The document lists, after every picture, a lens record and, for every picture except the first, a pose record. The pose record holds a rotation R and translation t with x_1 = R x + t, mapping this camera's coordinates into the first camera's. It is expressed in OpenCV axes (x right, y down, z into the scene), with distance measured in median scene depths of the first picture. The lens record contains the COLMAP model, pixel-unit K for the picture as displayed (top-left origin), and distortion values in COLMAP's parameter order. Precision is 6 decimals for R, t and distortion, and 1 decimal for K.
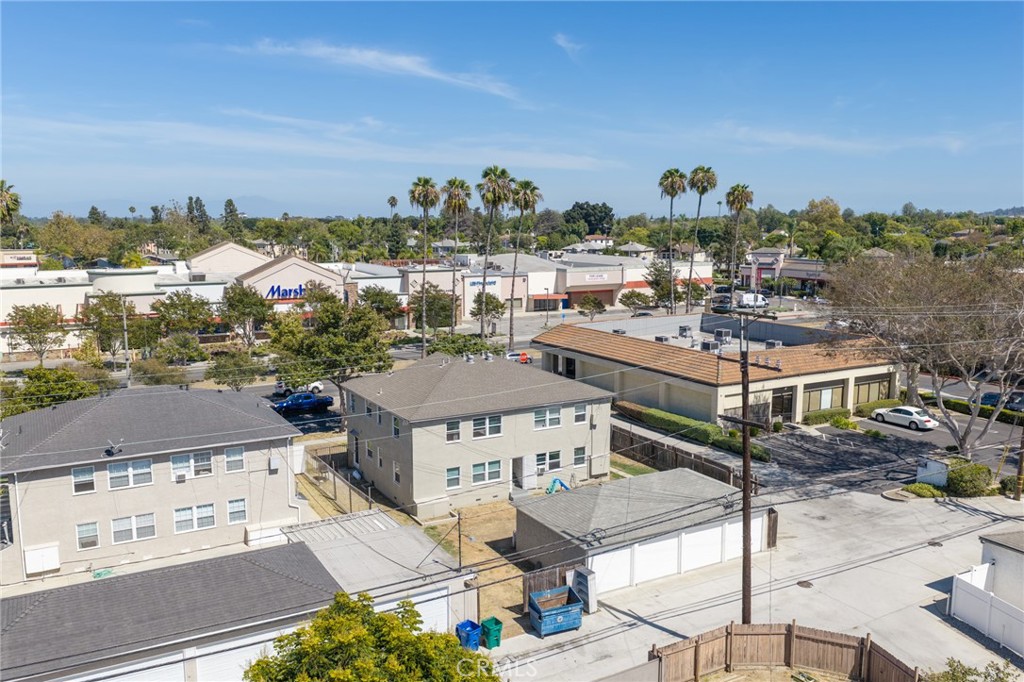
lens RADIAL K [[863.1, 0, 512.2], [0, 863.1, 340.1], [0, 0, 1]] dist [0.015751, -0.005444]
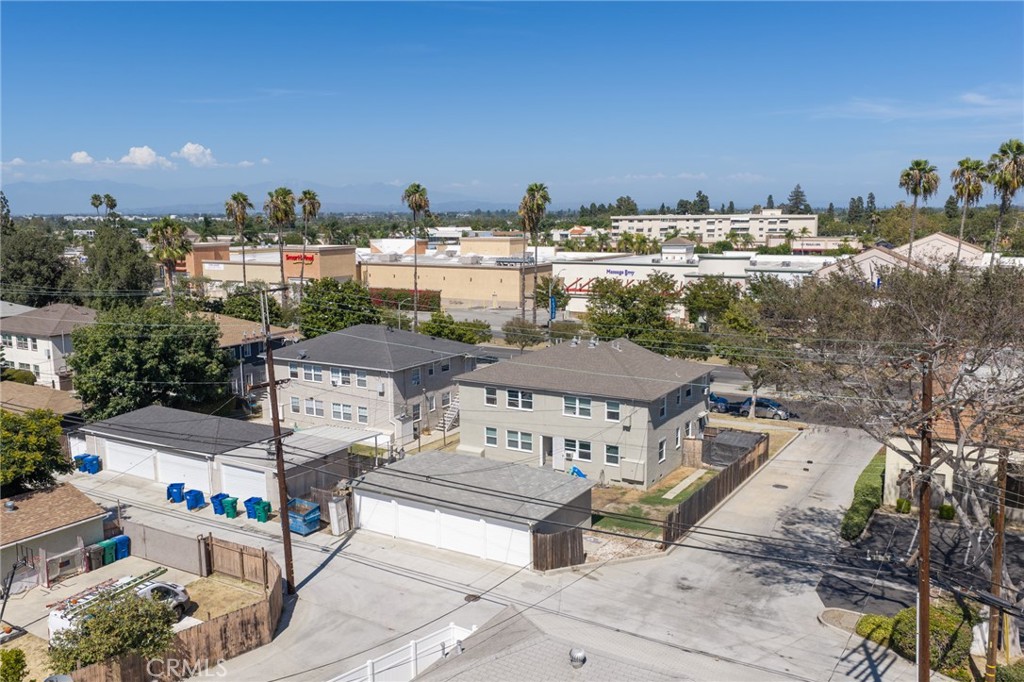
lens RADIAL K [[863.1, 0, 514.8], [0, 863.1, 342.9], [0, 0, 1]] dist [0.015751, -0.005444]
pose [[0.477336, 0.129184, -0.869173, 0.889088], [-0.115536, 0.989774, 0.083659, -0.061486], [0.871092, 0.060488, 0.487380, 0.435744]]
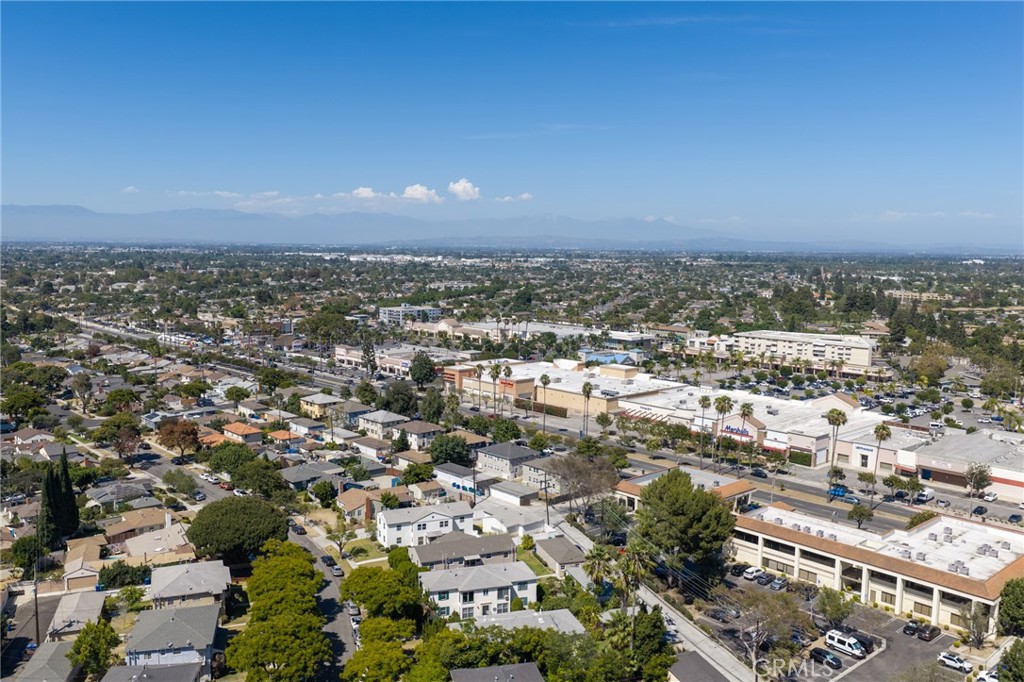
lens RADIAL K [[863.1, 0, 512.4], [0, 863.1, 340.0], [0, 0, 1]] dist [0.015751, -0.005444]
pose [[0.207634, 0.110560, -0.971938, 4.093162], [-0.151283, 0.985267, 0.079758, -0.878453], [0.966437, 0.130478, 0.221301, -0.186873]]
